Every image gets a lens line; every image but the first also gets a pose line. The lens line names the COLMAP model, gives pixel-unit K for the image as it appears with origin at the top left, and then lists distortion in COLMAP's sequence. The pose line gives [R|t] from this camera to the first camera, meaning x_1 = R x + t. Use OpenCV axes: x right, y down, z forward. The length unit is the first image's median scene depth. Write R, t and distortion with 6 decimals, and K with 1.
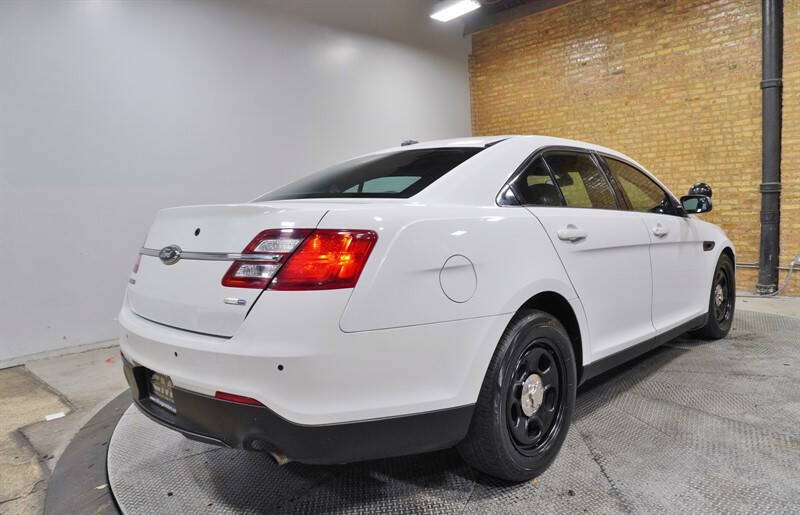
lens RADIAL K [[553.4, 0, 404.9], [0, 553.4, 253.1], [0, 0, 1]] dist [-0.037247, 0.027407]
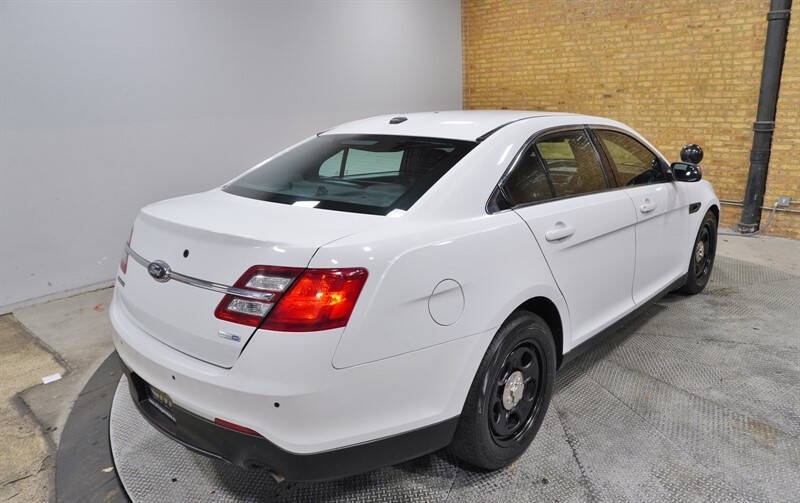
lens RADIAL K [[562.3, 0, 404.7], [0, 562.3, 249.6], [0, 0, 1]] dist [-0.047477, 0.037184]
pose [[0.999567, 0.004868, 0.029017, -0.003595], [-0.010046, 0.983422, 0.181052, -0.071611], [-0.027655, -0.181265, 0.983045, -0.000320]]
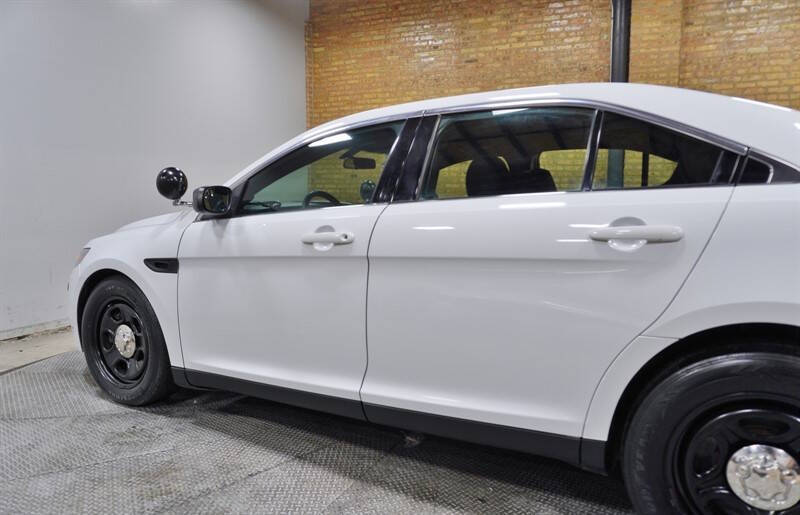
lens RADIAL K [[553.4, 0, 402.0], [0, 553.4, 253.4], [0, 0, 1]] dist [-0.037247, 0.027407]
pose [[0.931514, 0.015999, 0.363354, -0.070097], [-0.020727, 0.999744, 0.009117, -0.003882], [-0.363115, -0.016024, 0.931606, 0.172639]]
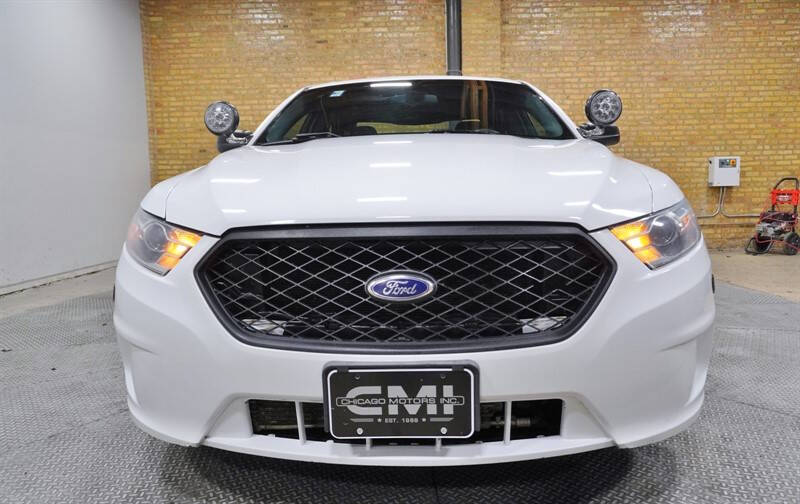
lens RADIAL K [[561.9, 0, 404.1], [0, 561.9, 248.4], [0, 0, 1]] dist [-0.039749, 0.024946]
pose [[0.727533, -0.039435, 0.684938, -0.240478], [0.038876, 0.999112, 0.016231, 0.041561], [-0.684970, 0.014819, 0.728420, 0.180934]]
